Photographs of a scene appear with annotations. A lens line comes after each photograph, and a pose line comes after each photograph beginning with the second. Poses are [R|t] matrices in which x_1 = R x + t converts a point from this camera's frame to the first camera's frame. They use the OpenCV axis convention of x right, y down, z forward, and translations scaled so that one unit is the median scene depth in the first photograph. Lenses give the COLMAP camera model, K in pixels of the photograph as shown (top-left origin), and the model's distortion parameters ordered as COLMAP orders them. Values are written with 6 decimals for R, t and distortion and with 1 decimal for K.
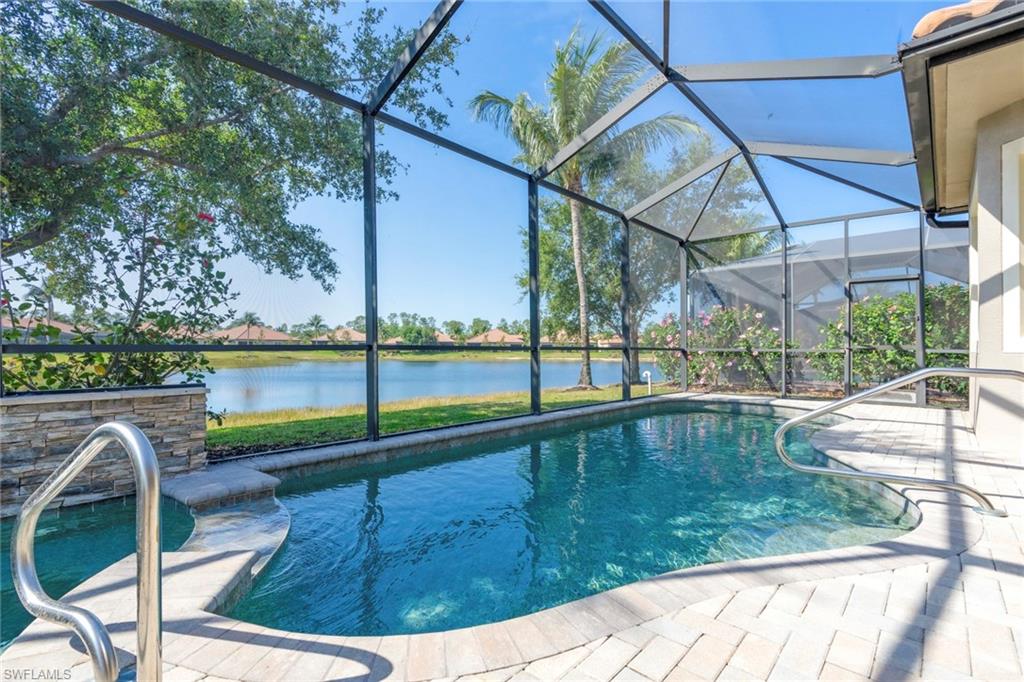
lens RADIAL K [[468.8, 0, 517.2], [0, 468.8, 345.0], [0, 0, 1]] dist [-0.003971, 0.001998]
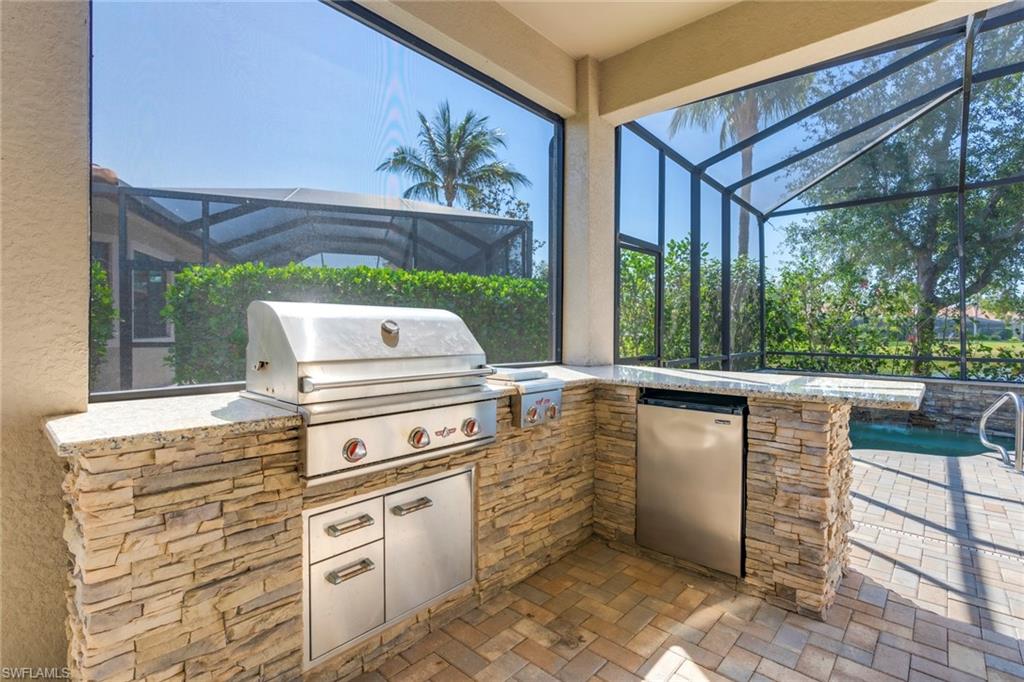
lens RADIAL K [[468.8, 0, 506.8], [0, 468.8, 341.9], [0, 0, 1]] dist [-0.003971, 0.001998]
pose [[0.000936, 0.020122, -0.999797, 1.060165], [0.004702, 0.999786, 0.020126, -0.121726], [0.999989, -0.004720, 0.000841, -1.119860]]
